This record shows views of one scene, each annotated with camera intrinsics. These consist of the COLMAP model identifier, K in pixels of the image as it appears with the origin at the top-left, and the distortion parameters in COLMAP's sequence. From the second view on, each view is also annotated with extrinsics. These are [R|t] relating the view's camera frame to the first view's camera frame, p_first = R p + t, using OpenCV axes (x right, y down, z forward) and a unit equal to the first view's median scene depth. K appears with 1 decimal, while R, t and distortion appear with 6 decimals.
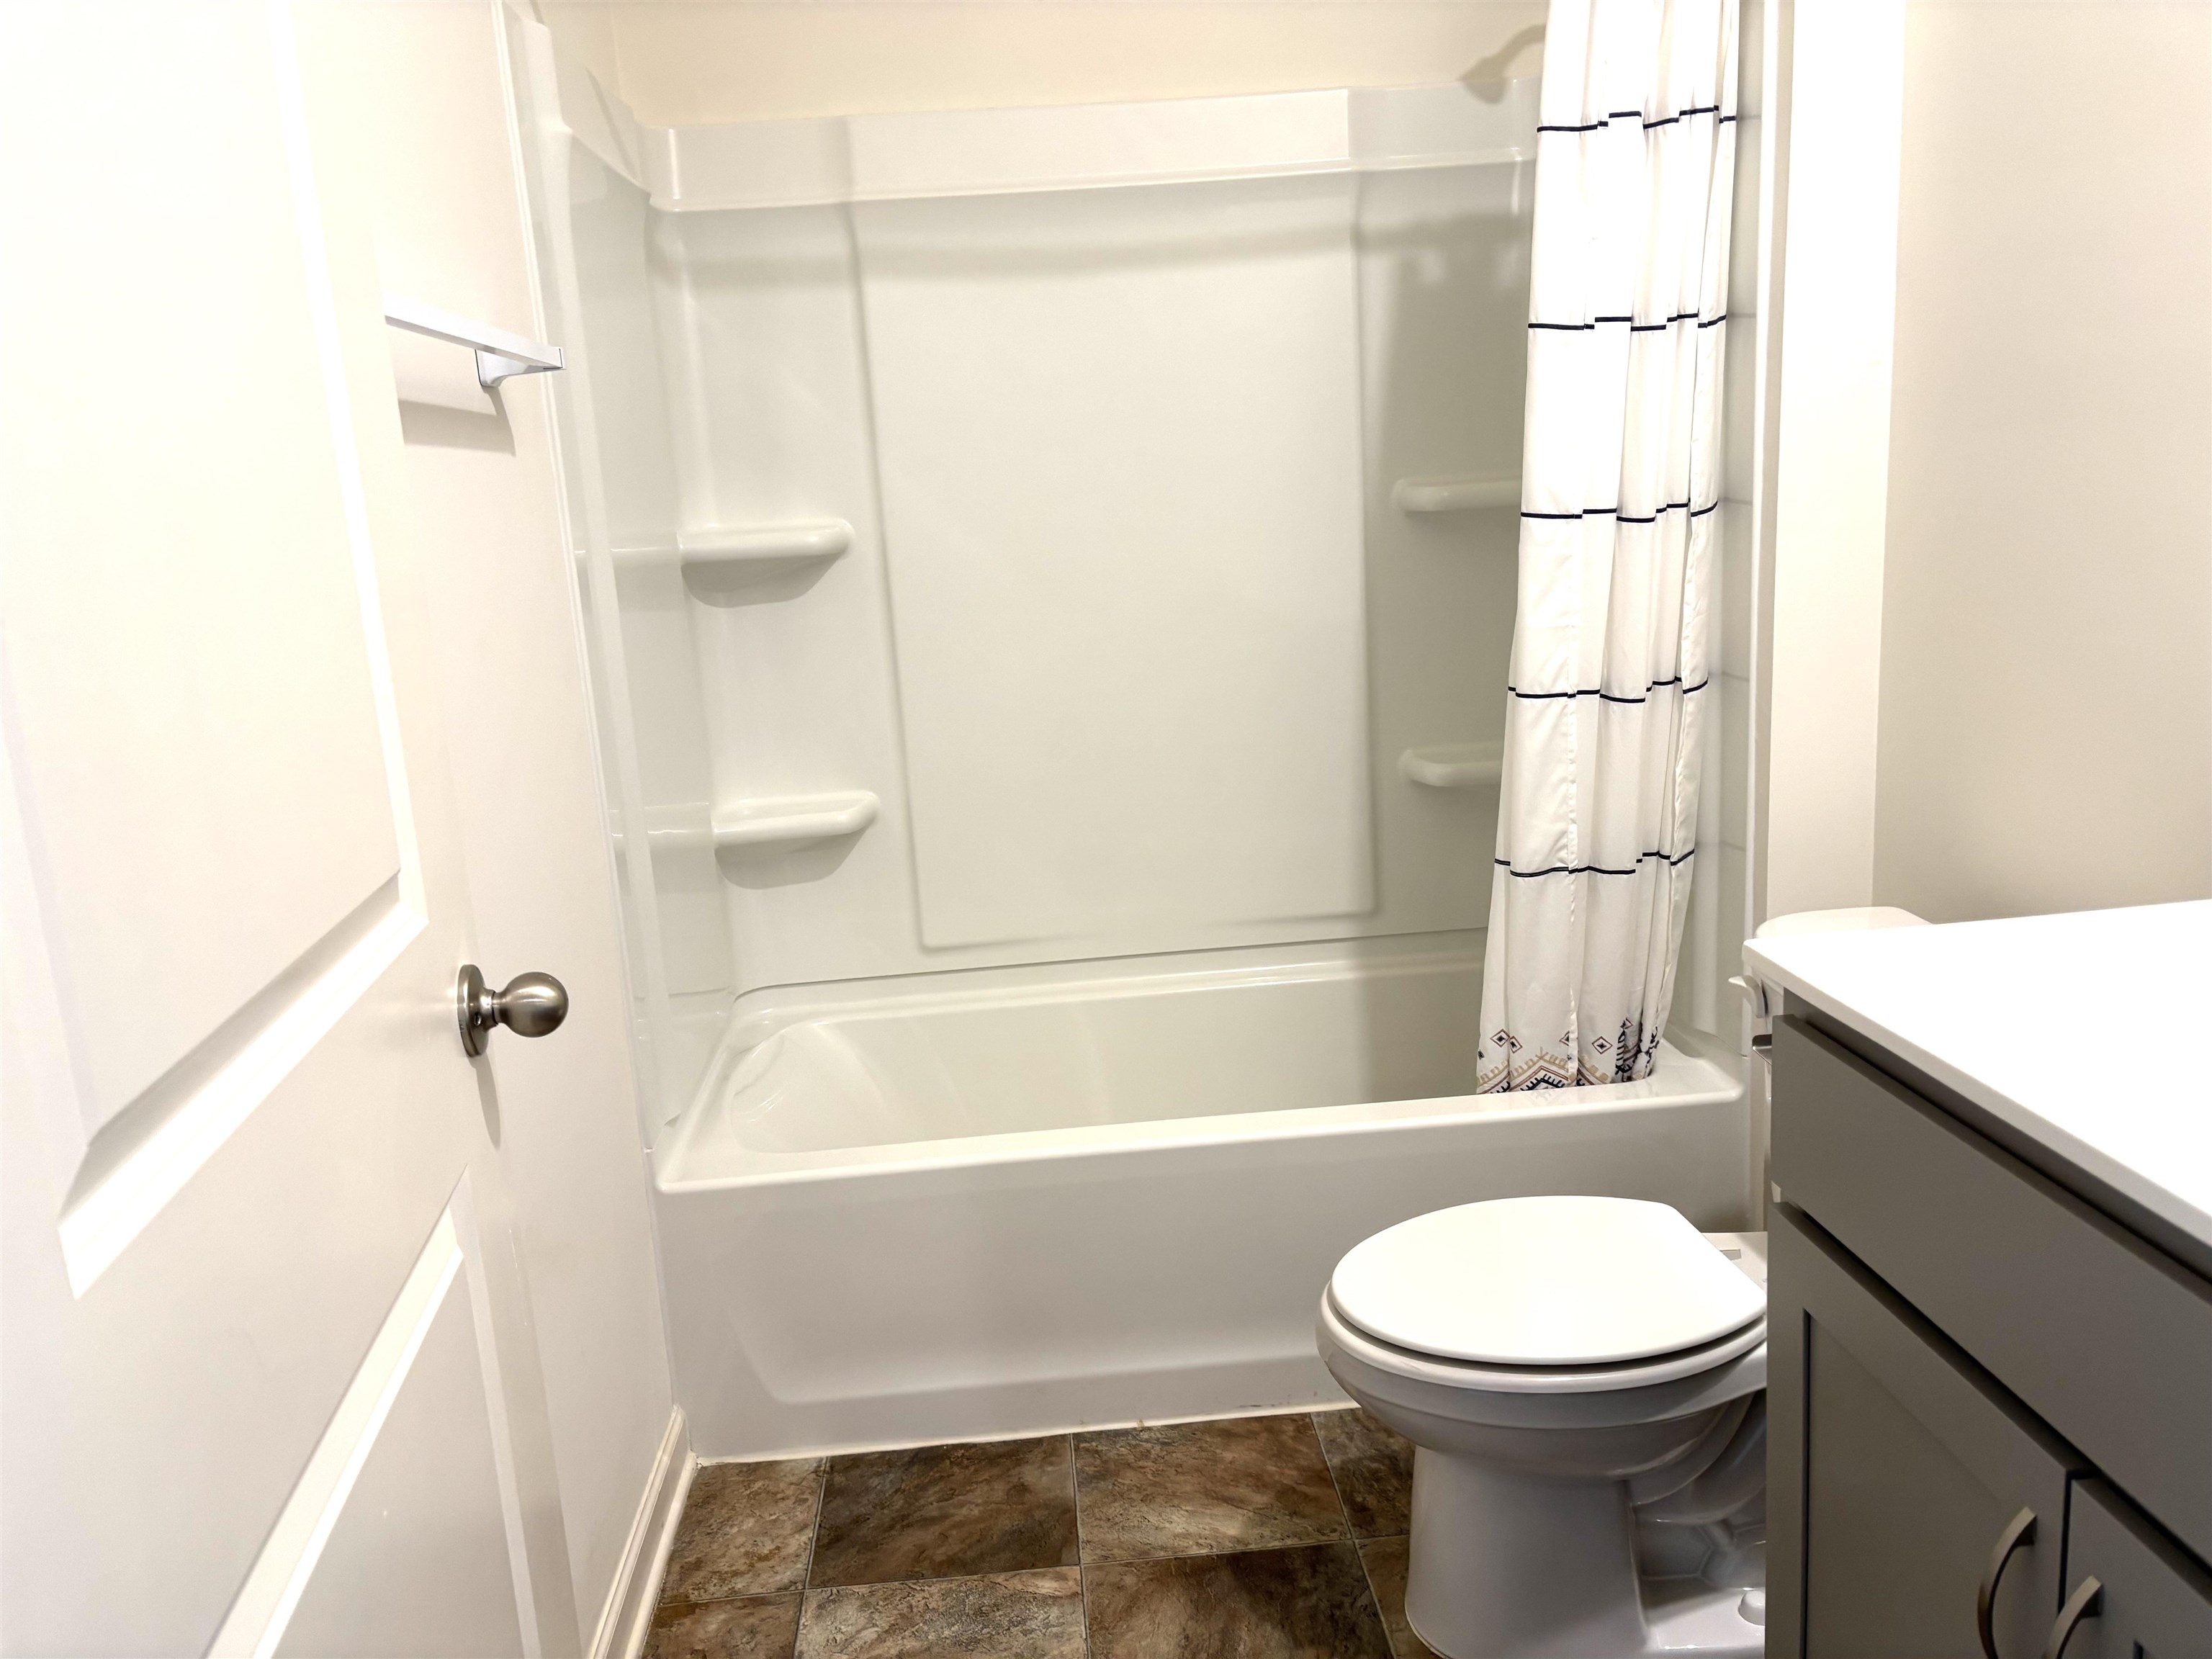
lens RADIAL K [[1680.6, 0, 1088.2], [0, 1680.6, 842.9], [0, 0, 1]] dist [0.039297, -0.048165]
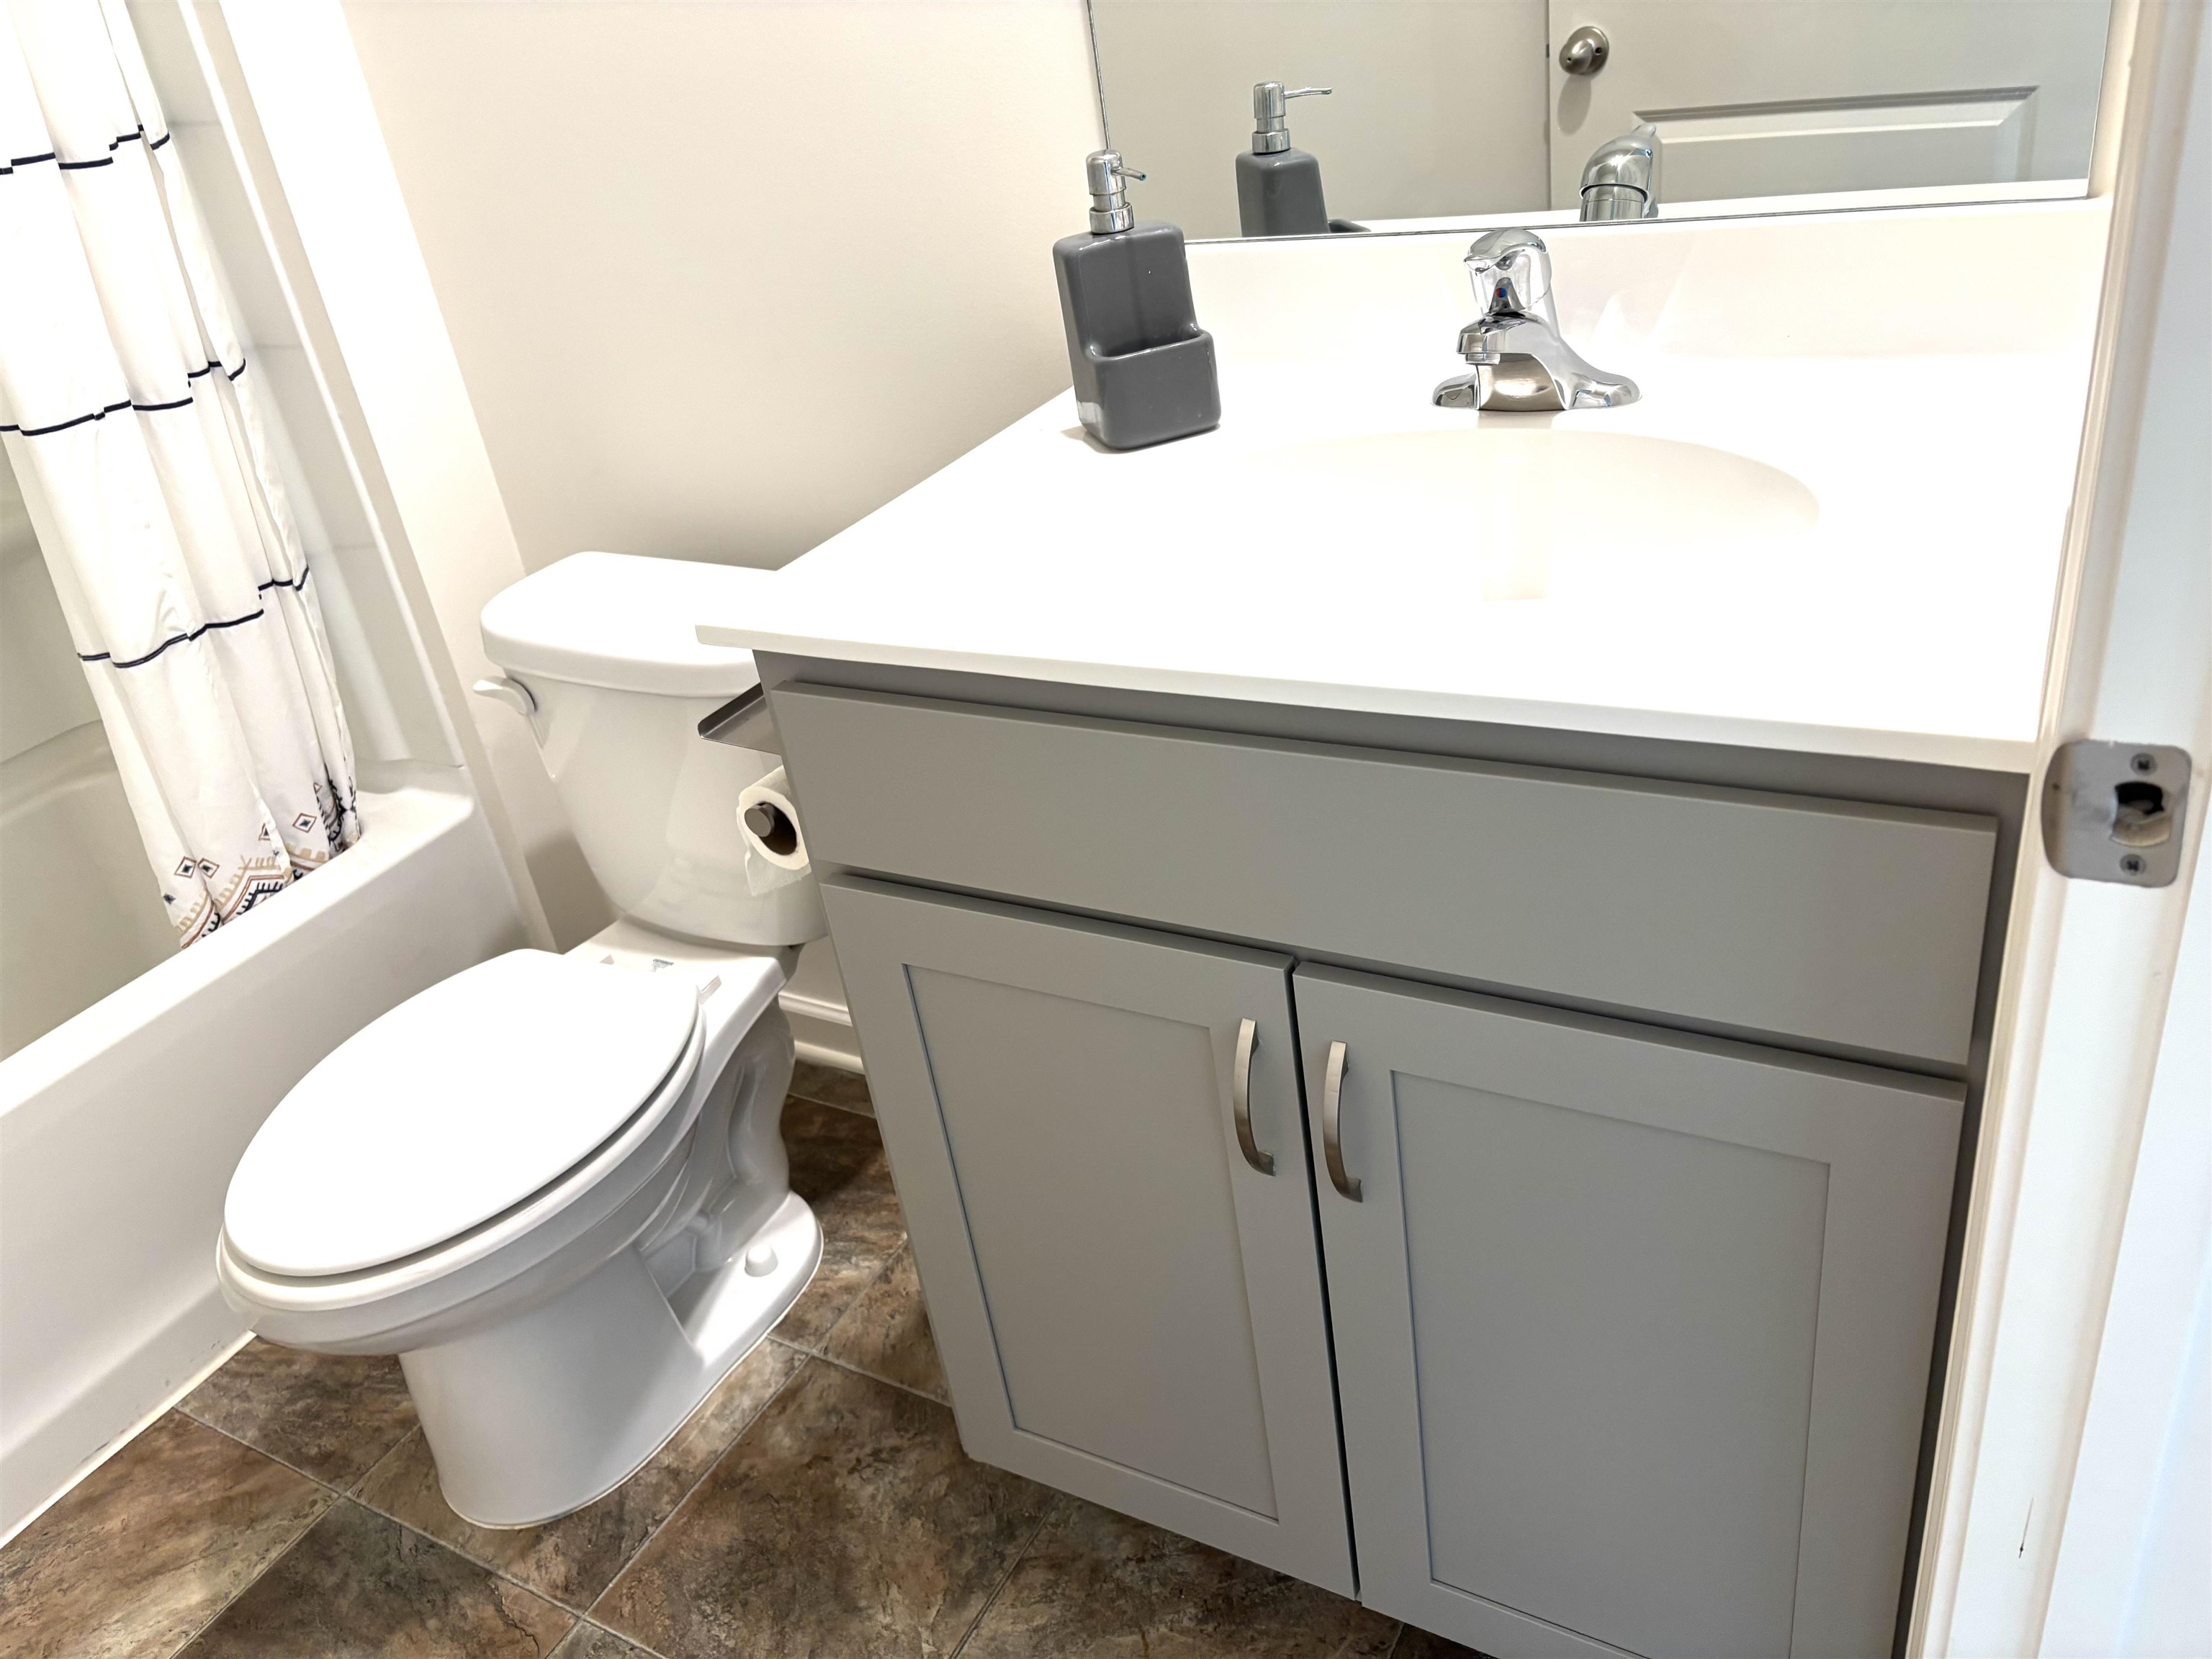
lens RADIAL K [[1680.6, 0, 1094.9], [0, 1680.6, 829.3], [0, 0, 1]] dist [0.039297, -0.048165]
pose [[0.551689, -0.422298, 0.719238, -0.087488], [0.283238, 0.905957, 0.314672, -0.031267], [-0.784484, 0.030114, 0.619417, 0.179964]]
